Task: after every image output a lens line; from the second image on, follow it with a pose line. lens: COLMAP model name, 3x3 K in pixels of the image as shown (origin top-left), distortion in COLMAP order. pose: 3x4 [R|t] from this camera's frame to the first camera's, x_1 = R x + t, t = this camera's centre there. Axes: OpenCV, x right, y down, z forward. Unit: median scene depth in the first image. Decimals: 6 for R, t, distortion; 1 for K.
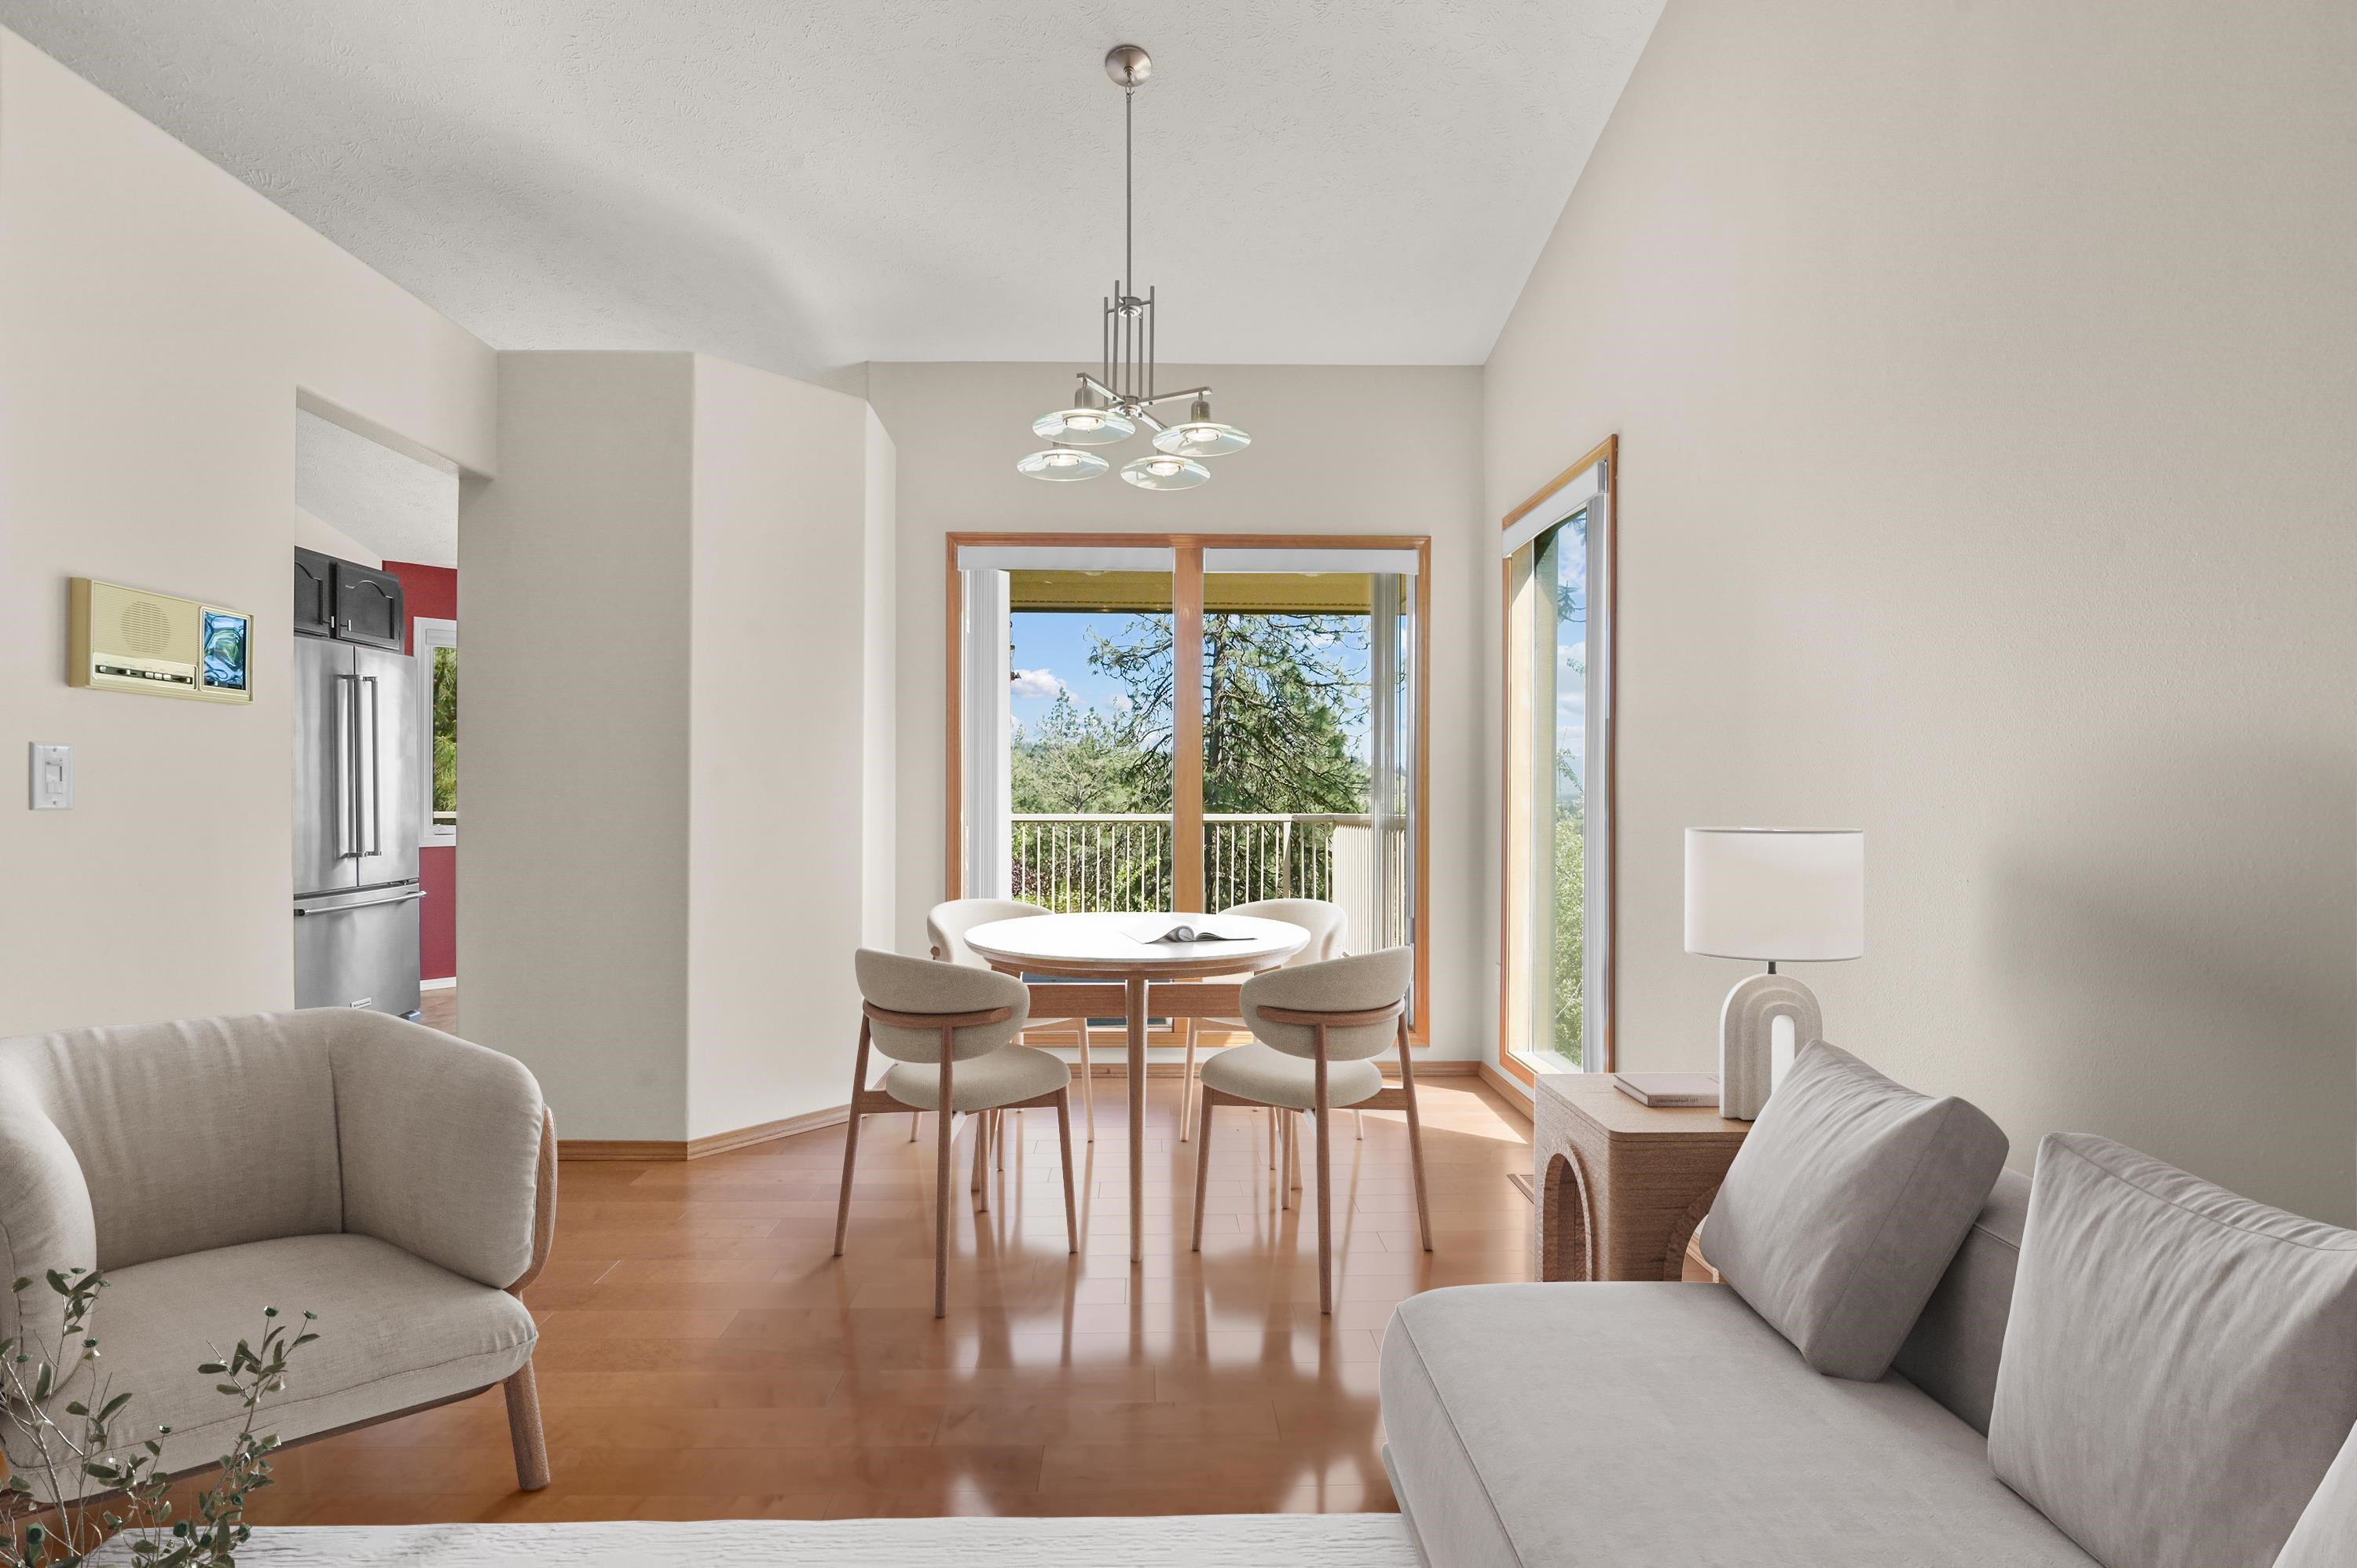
lens RADIAL K [[1086.9, 0, 1164.9], [0, 1086.9, 791.3], [0, 0, 1]] dist [-0.018880, -0.003198]
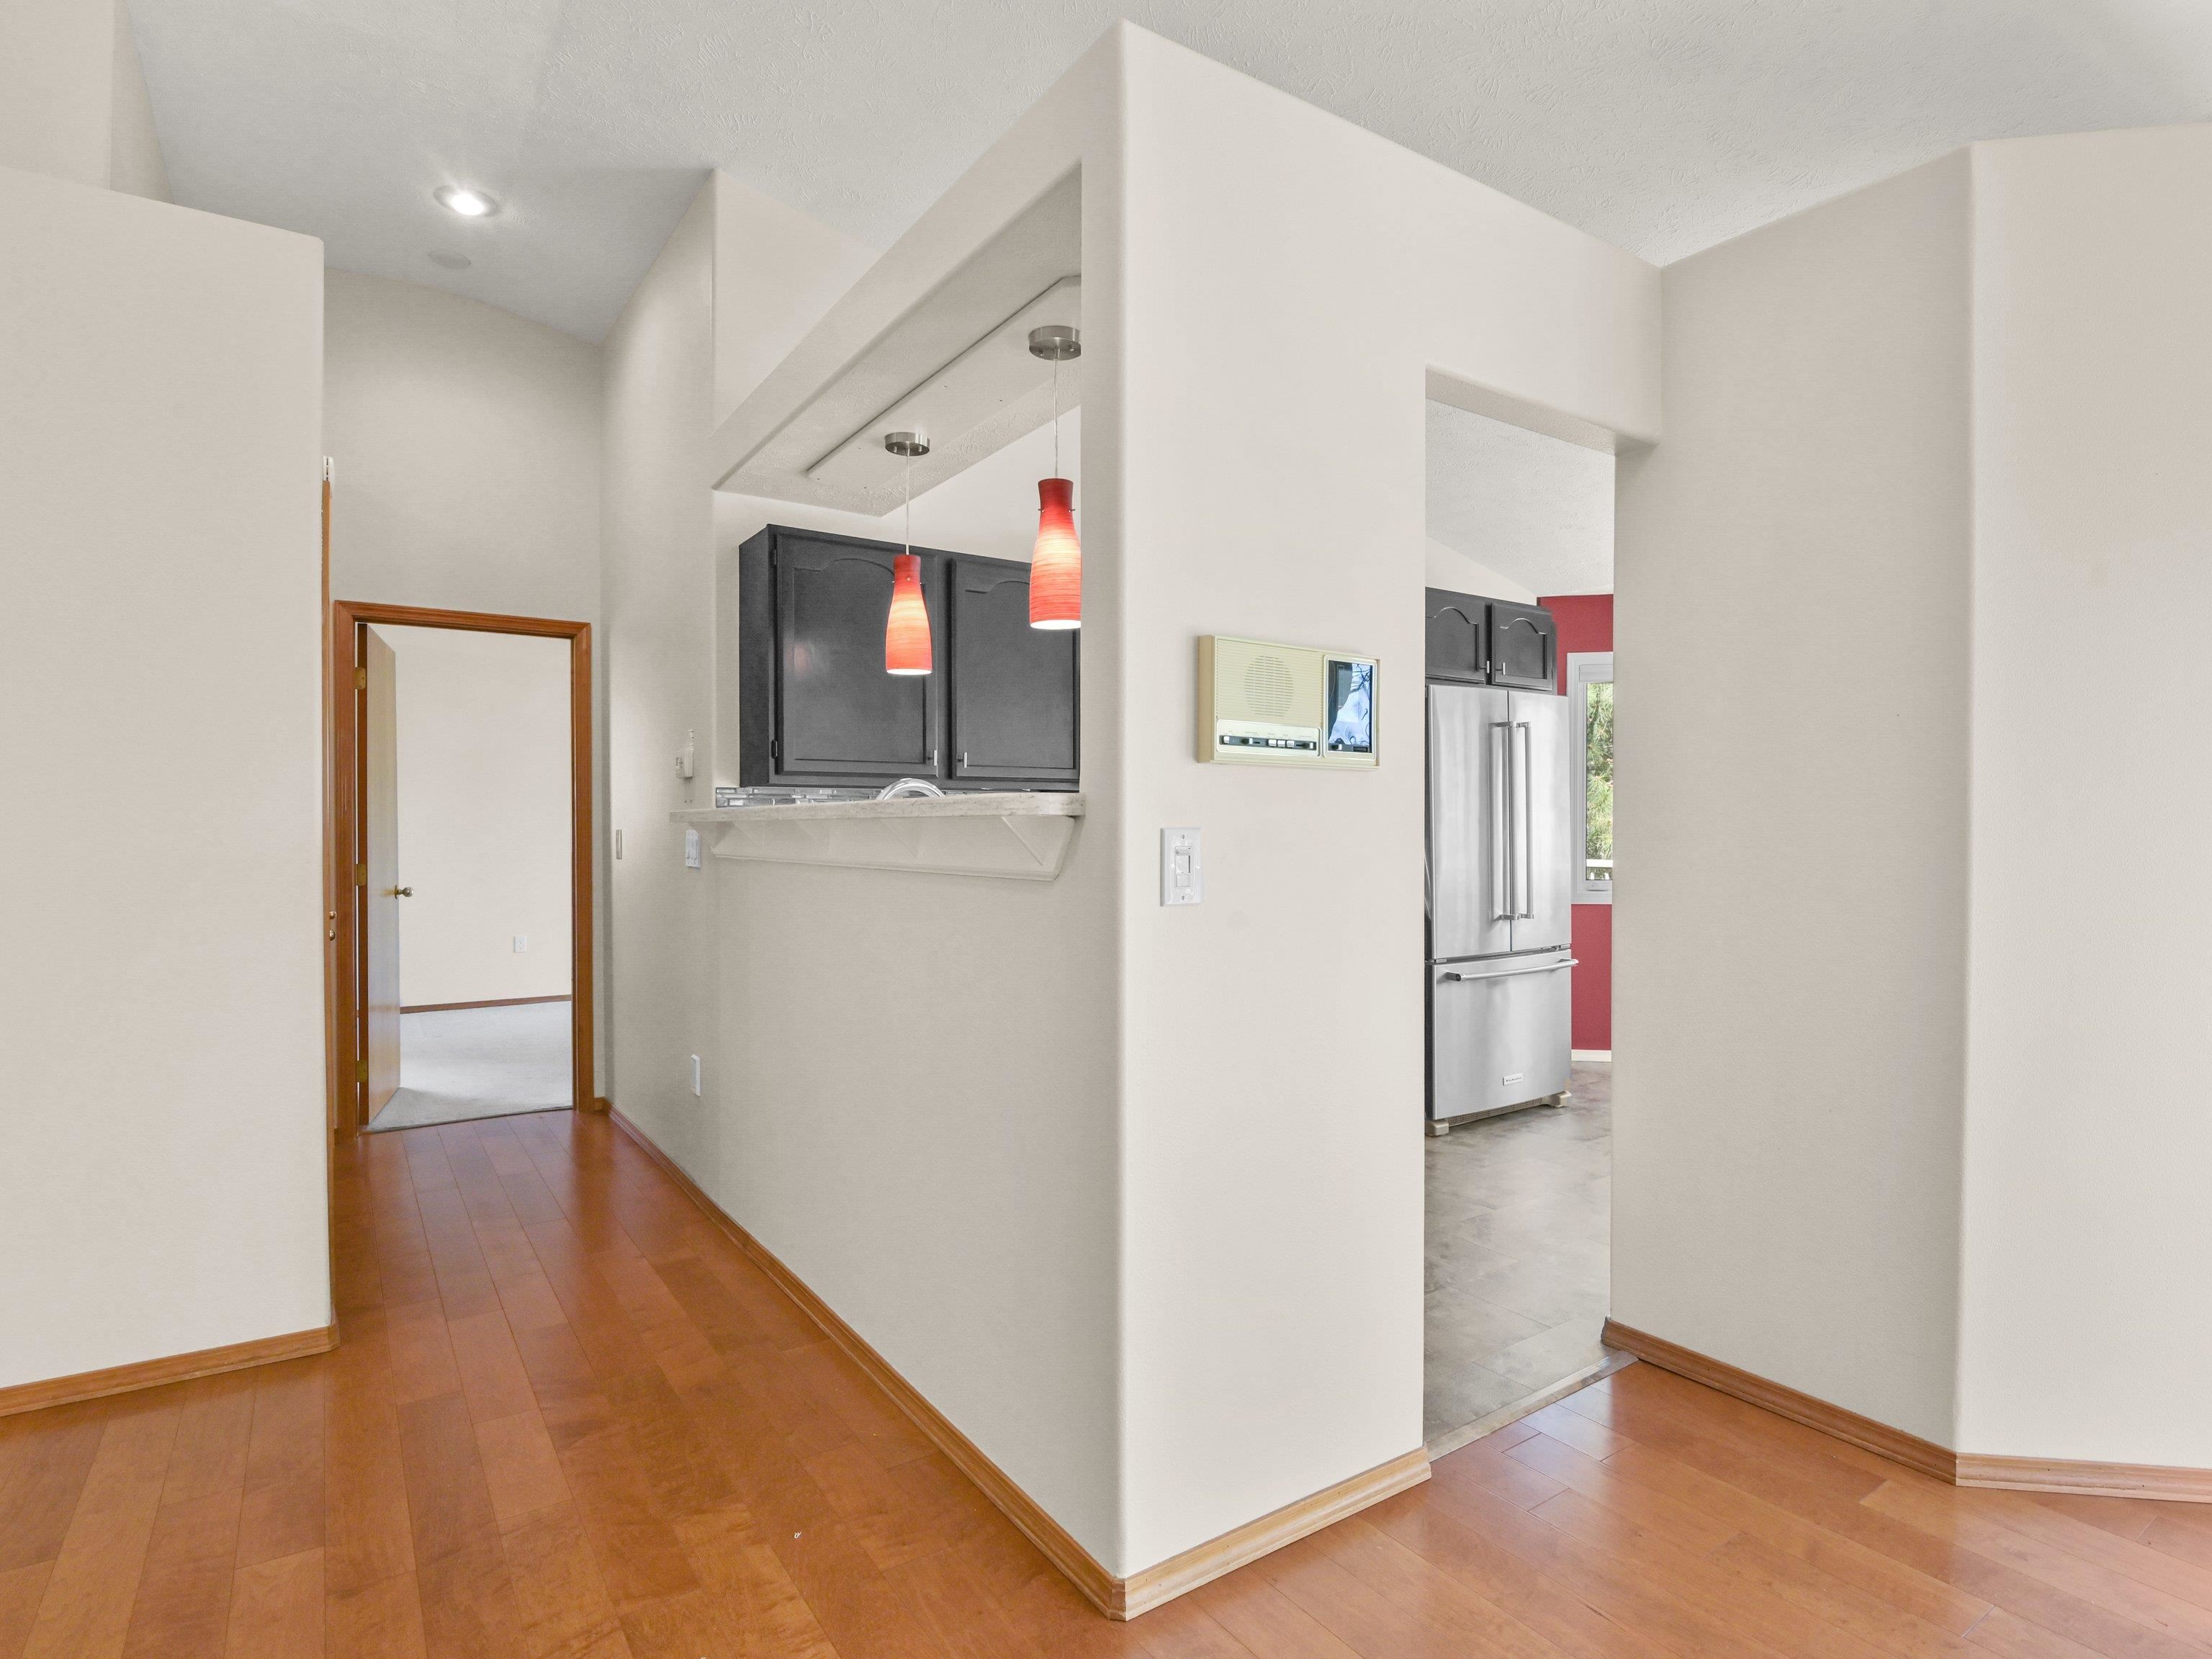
lens RADIAL K [[1146.5, 0, 1105.5], [0, 1146.5, 831.7], [0, 0, 1]] dist [-0.009197, -0.008511]
pose [[0.543229, 0.005458, -0.839567, -0.120015], [-0.001445, 0.999983, 0.005566, -0.019827], [0.839583, -0.001810, 0.543228, 0.179561]]
